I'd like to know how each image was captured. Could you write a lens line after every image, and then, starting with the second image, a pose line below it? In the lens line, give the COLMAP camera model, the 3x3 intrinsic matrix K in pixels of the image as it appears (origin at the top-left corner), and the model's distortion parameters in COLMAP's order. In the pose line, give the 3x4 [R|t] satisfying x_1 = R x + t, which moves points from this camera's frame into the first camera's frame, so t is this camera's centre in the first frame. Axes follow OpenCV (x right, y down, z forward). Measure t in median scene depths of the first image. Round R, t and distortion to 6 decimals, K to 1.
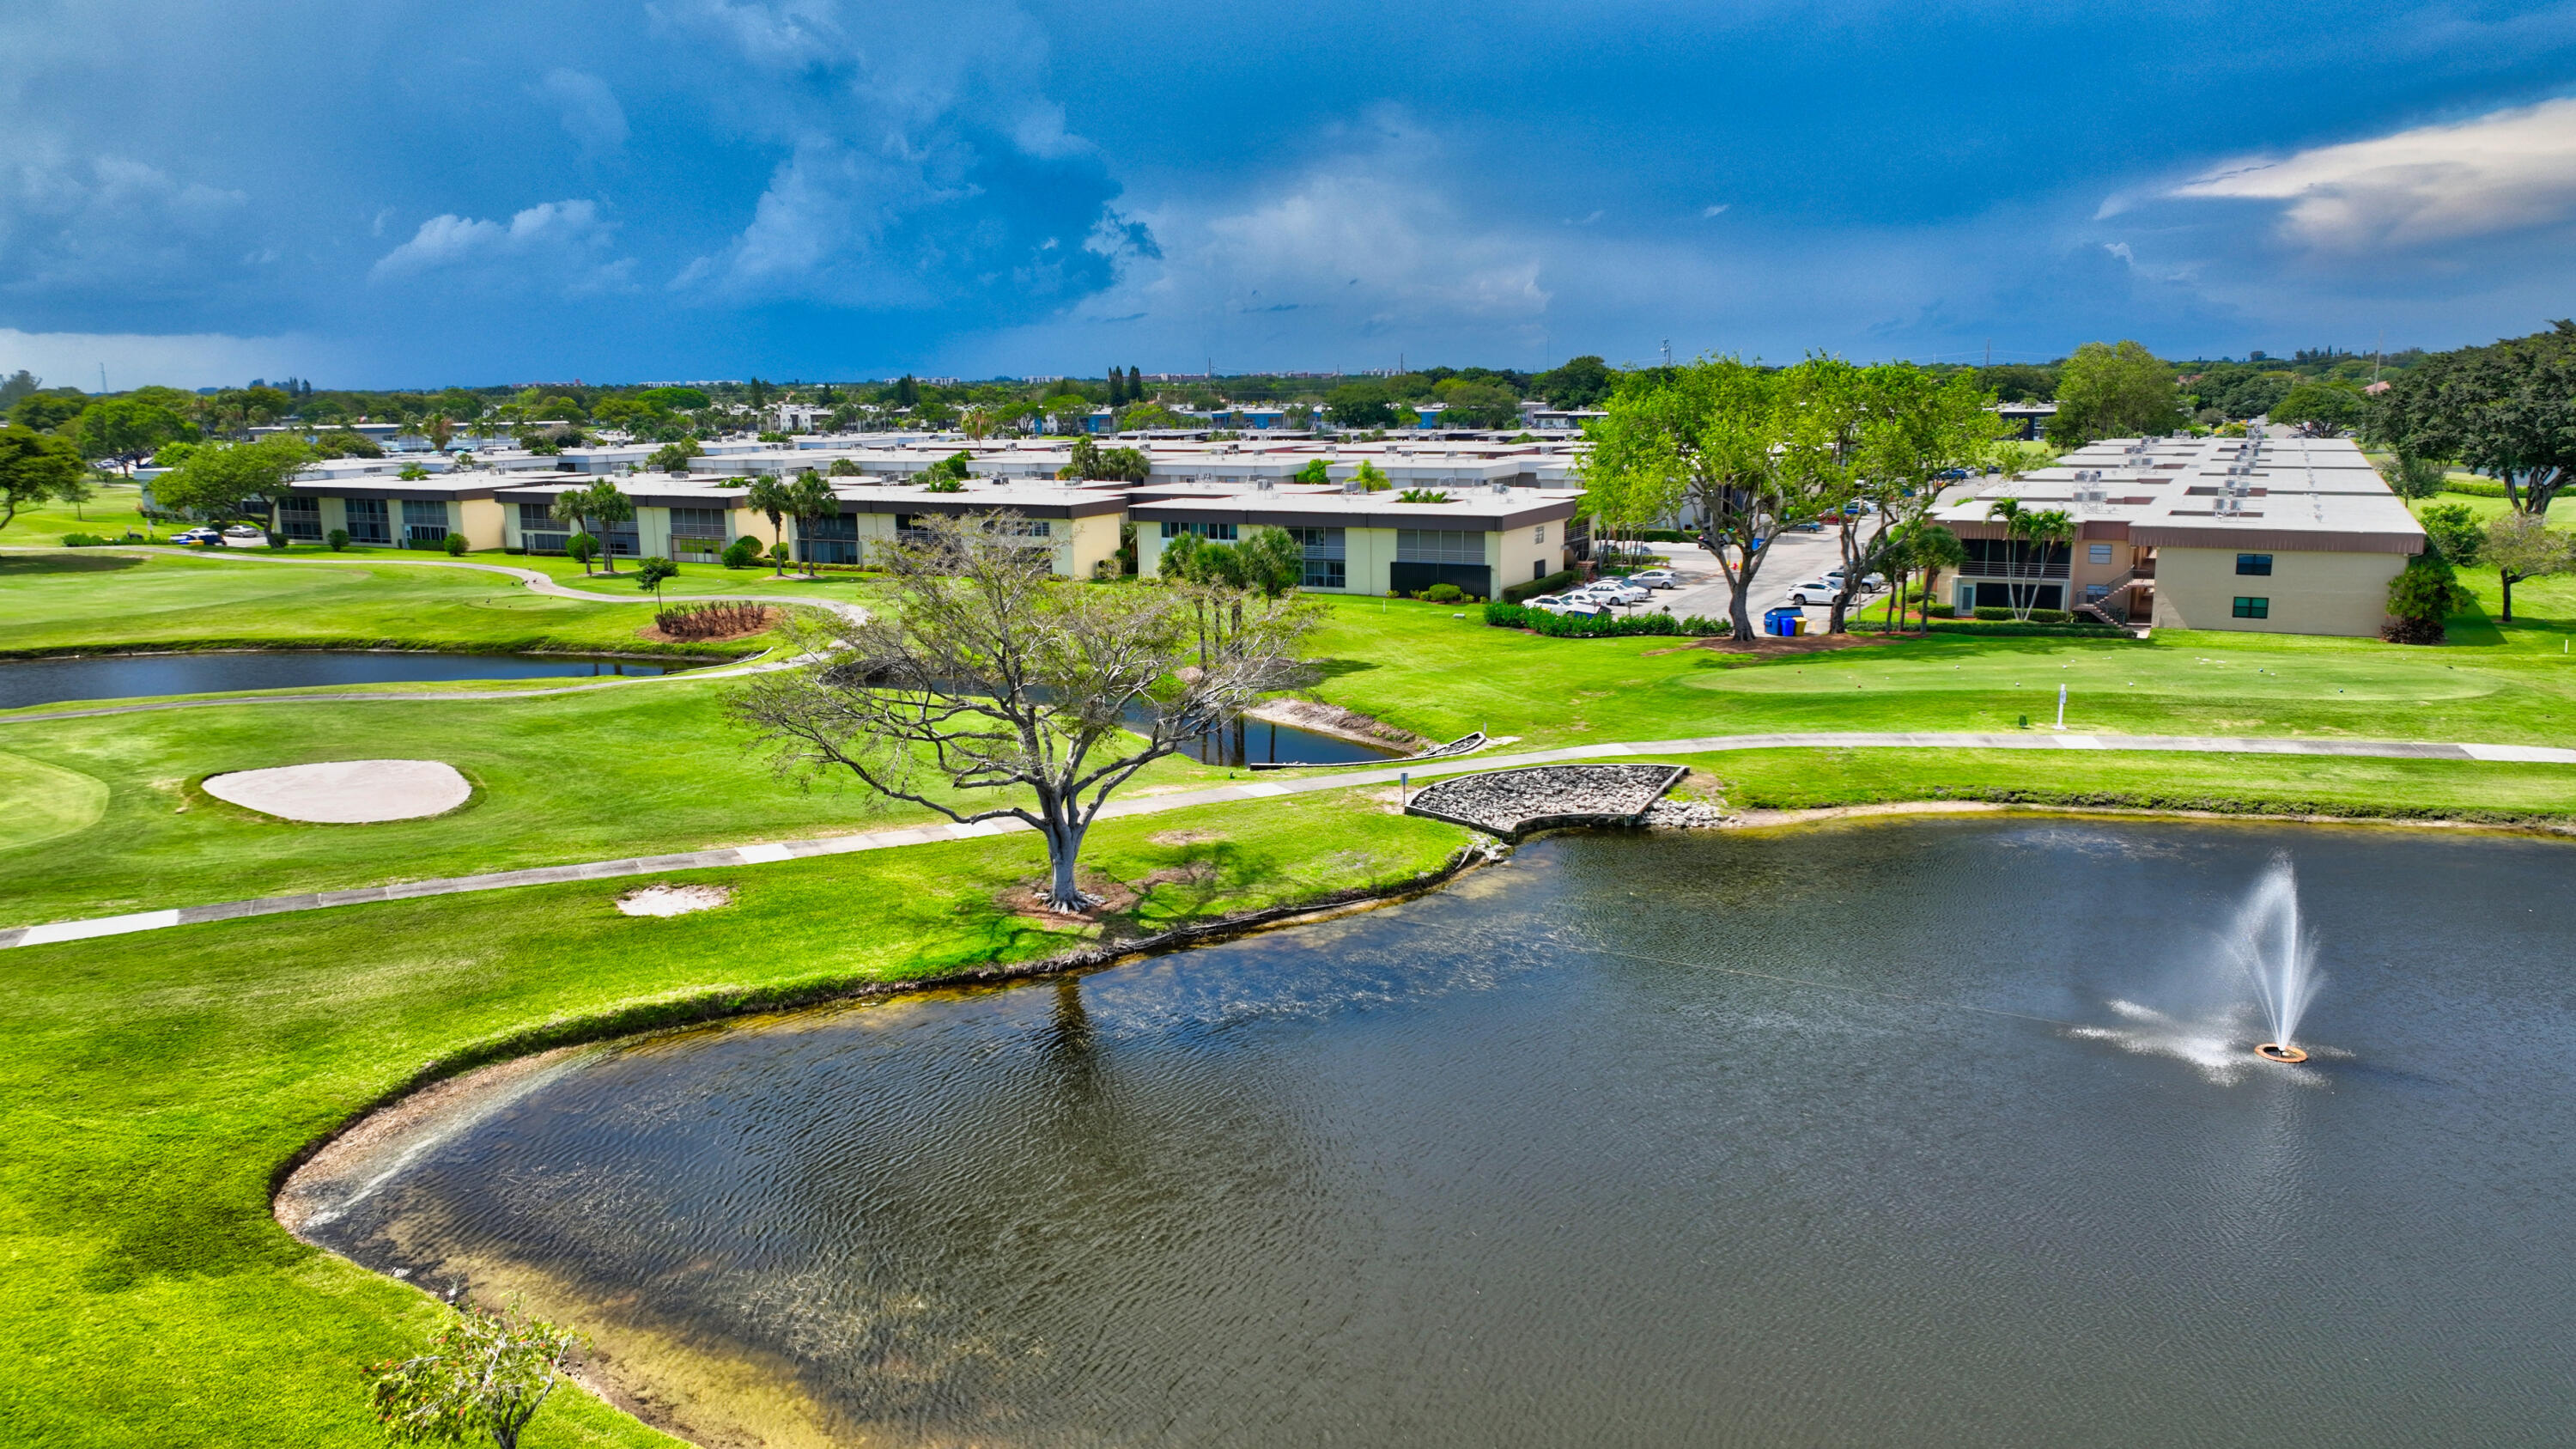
lens RADIAL K [[1808.4, 0, 1292.3], [0, 1808.4, 731.6], [0, 0, 1]] dist [0.002717, 0.013608]
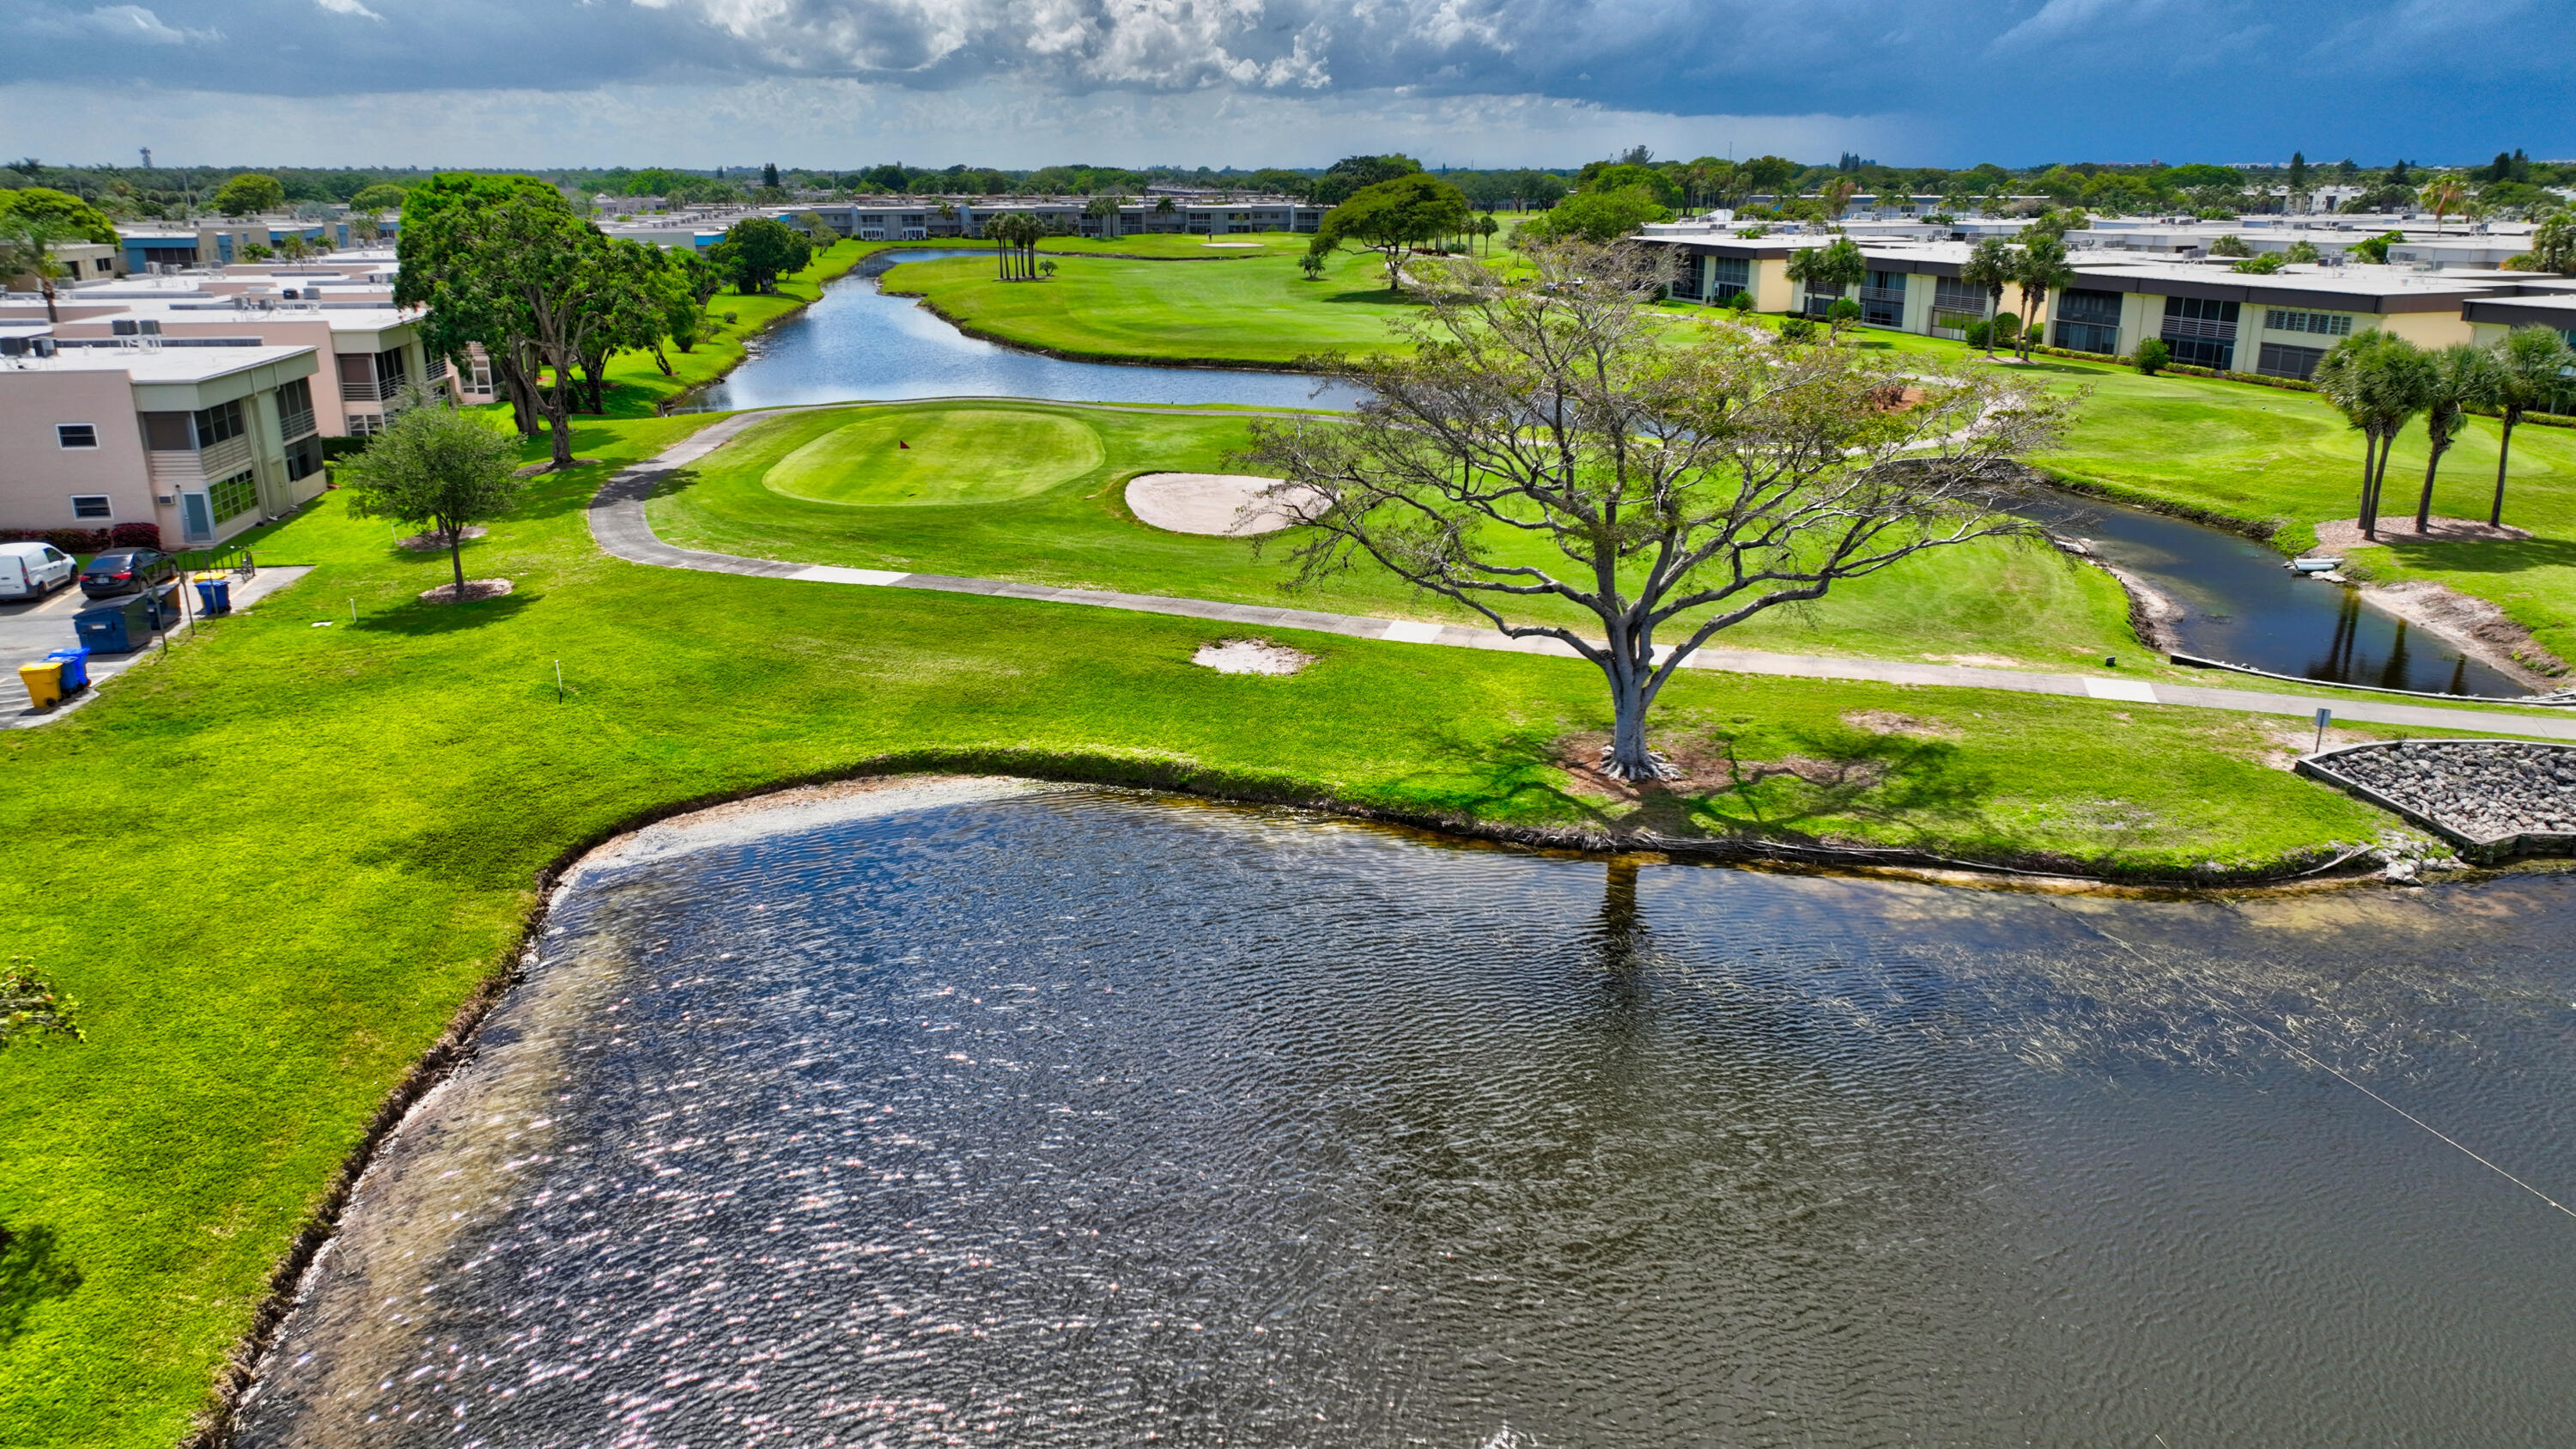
lens RADIAL K [[1814.1, 0, 1288.0], [0, 1814.1, 724.5], [0, 0, 1]] dist [-0.011587, 0.030016]
pose [[0.692421, 0.224135, -0.685796, 0.180281], [-0.147950, 0.974433, 0.169089, -0.018283], [0.706161, -0.015617, 0.707879, 0.222278]]
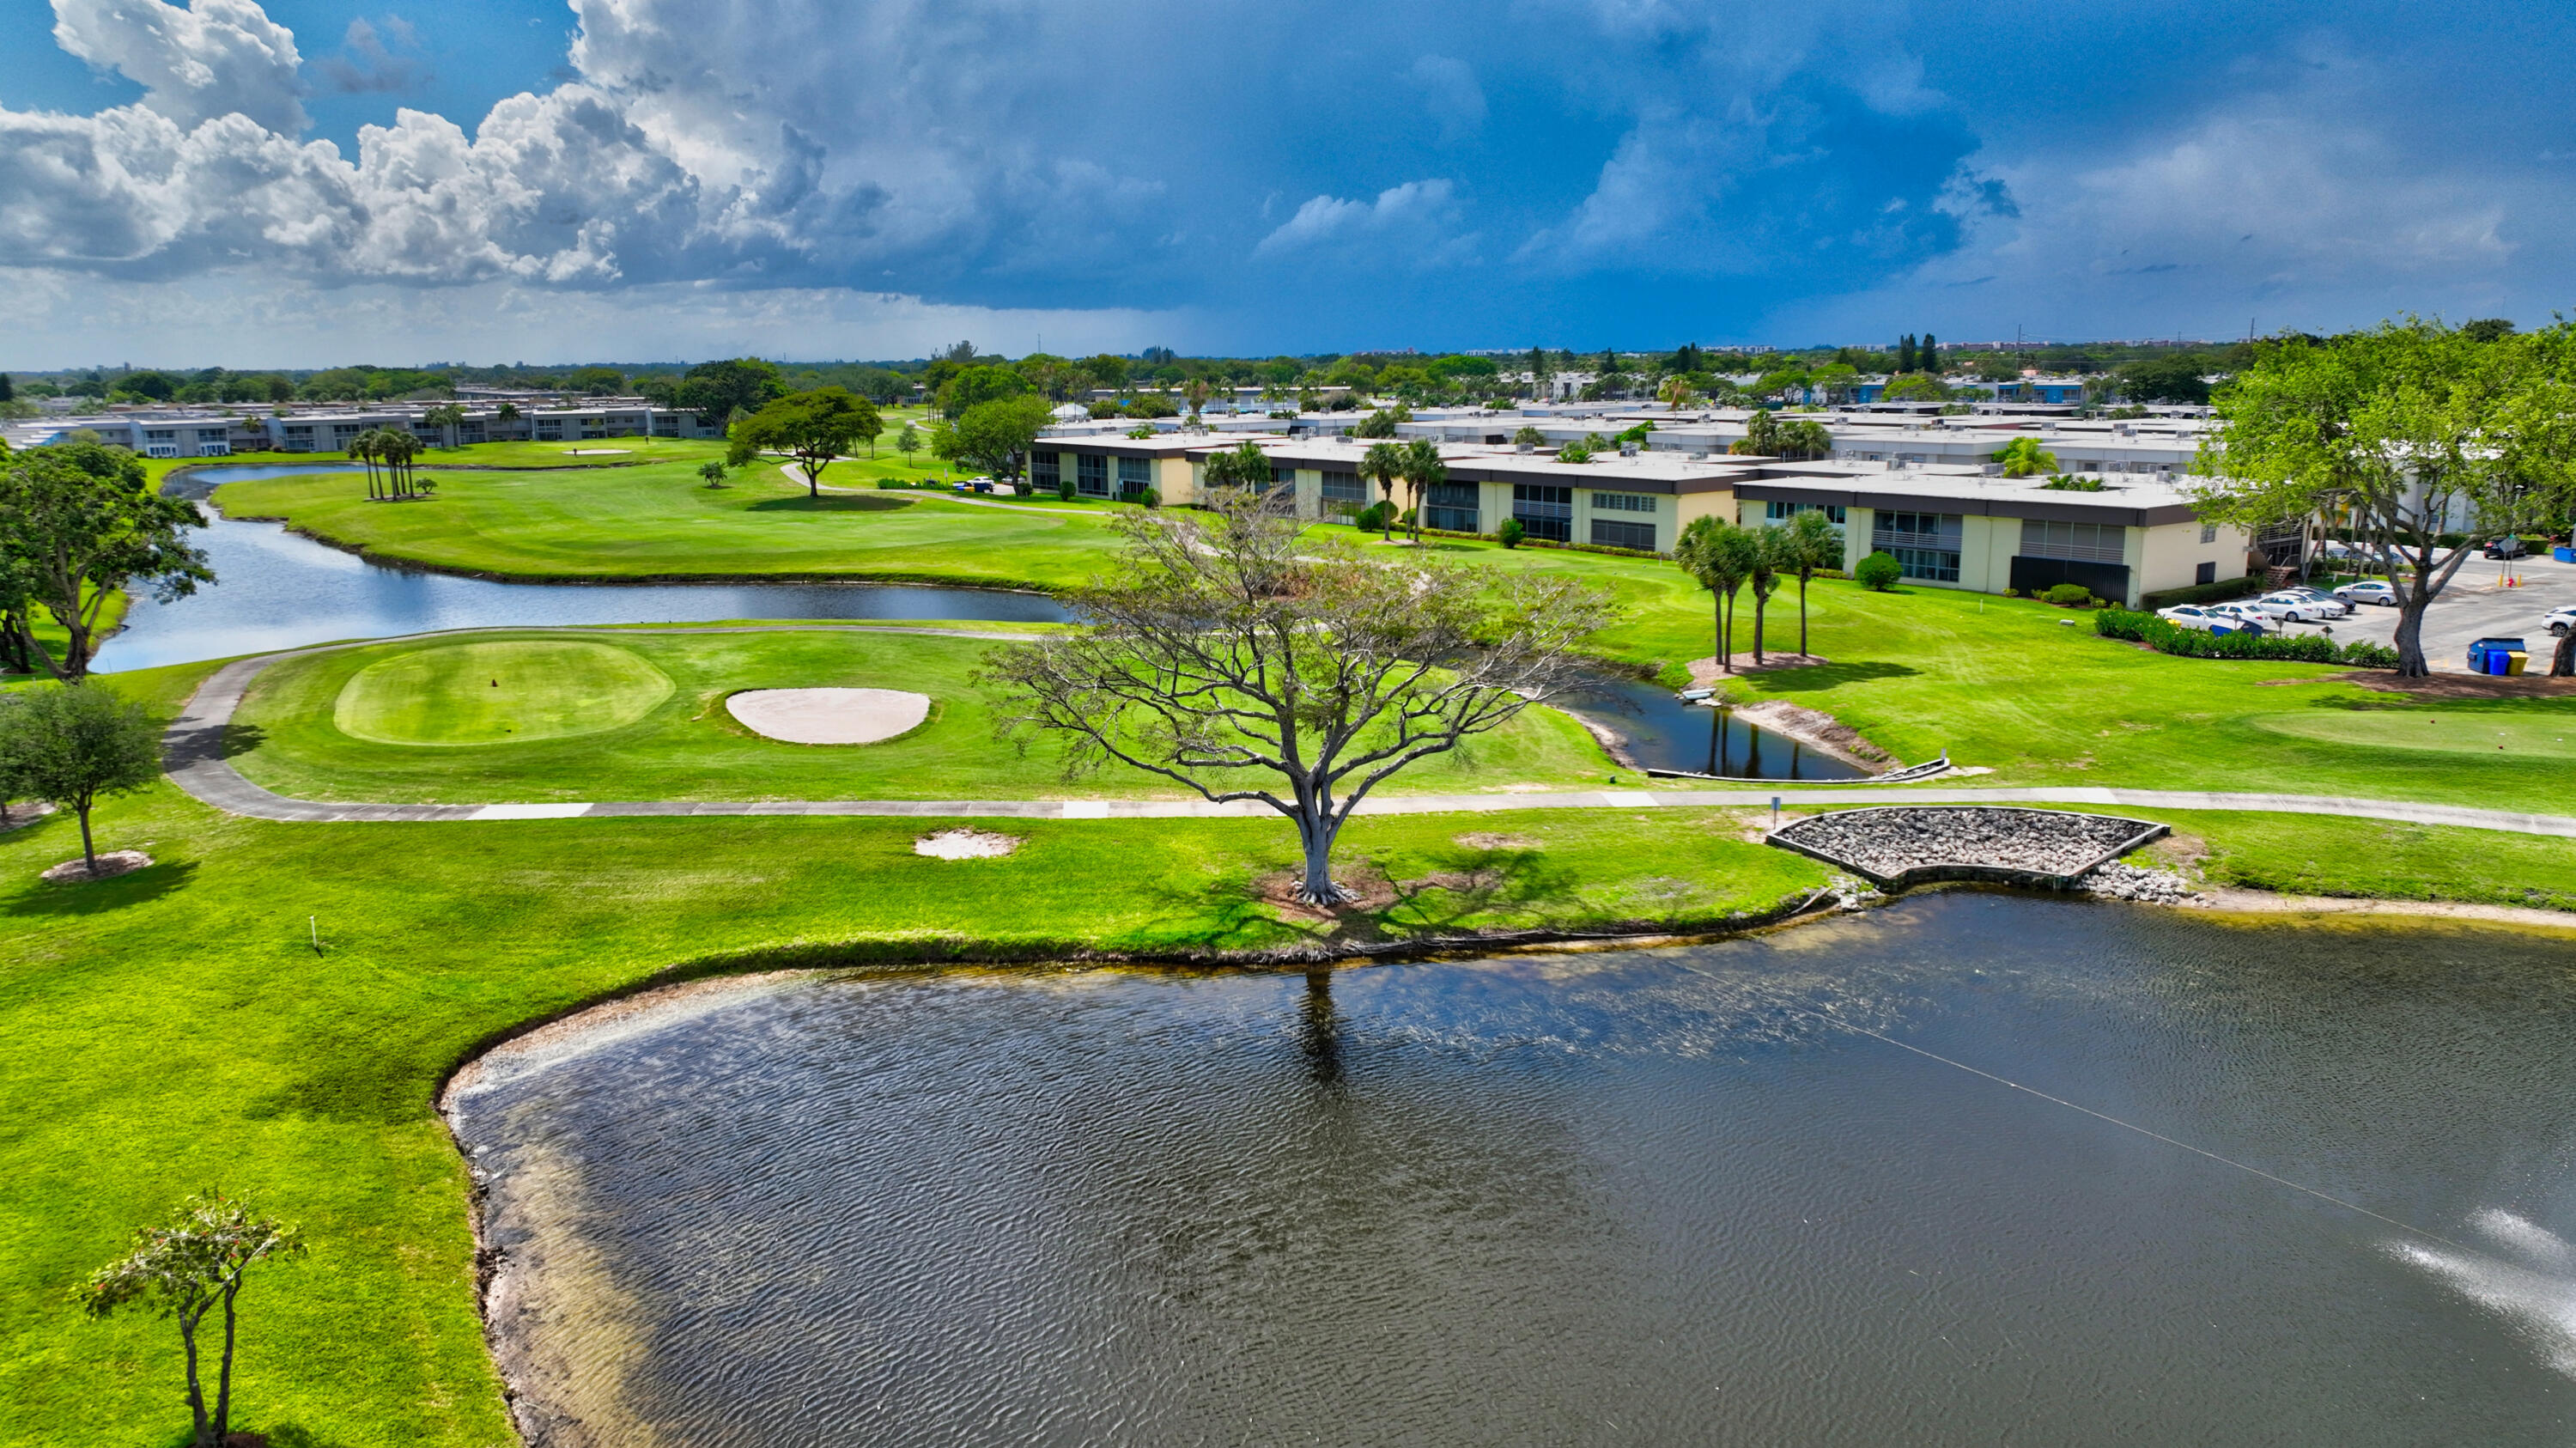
lens RADIAL K [[1808.3, 0, 1292.3], [0, 1808.3, 731.1], [0, 0, 1]] dist [0.002717, 0.013608]
pose [[0.905111, 0.089579, -0.415631, 0.155597], [-0.082734, 0.995975, 0.034490, -0.014612], [0.417048, 0.003169, 0.908879, 0.075555]]
